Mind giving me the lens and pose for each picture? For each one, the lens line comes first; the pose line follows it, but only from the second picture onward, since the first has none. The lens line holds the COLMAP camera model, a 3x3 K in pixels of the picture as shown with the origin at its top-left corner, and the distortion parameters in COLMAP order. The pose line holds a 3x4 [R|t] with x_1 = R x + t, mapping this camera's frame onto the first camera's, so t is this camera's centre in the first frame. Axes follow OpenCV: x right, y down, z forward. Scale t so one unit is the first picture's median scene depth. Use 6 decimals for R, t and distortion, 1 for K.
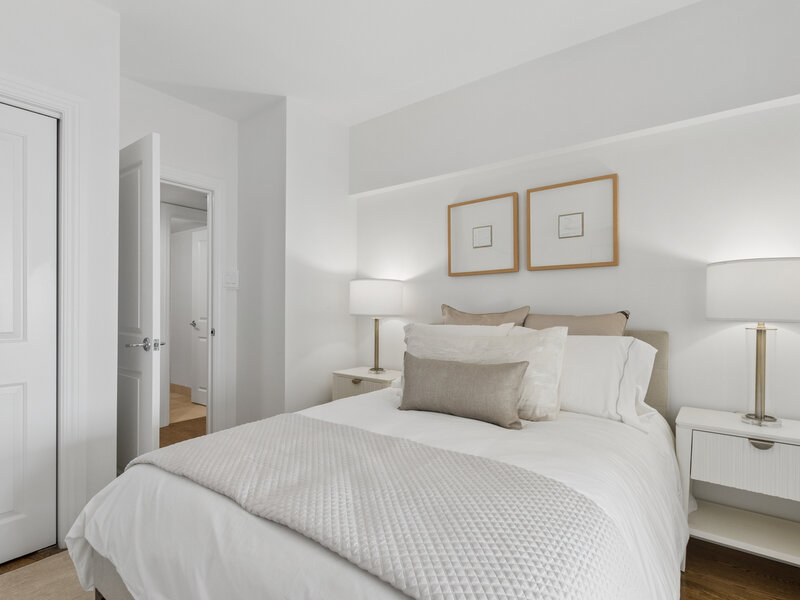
lens RADIAL K [[415.9, 0, 396.6], [0, 415.9, 307.5], [0, 0, 1]] dist [0.000727, 0.000051]
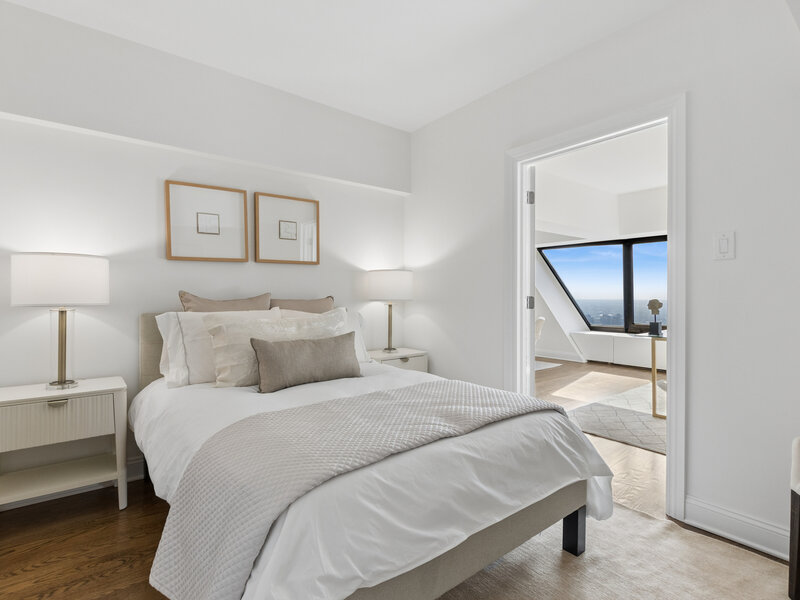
lens RADIAL K [[400.6, 0, 400.0], [0, 400.6, 308.2], [0, 0, 1]] dist [0.001888, 0.000459]
pose [[0.239822, -0.036659, 0.970125, -0.682761], [0.002020, 0.999303, 0.037262, -0.001189], [-0.970815, -0.006977, 0.239729, 0.343914]]
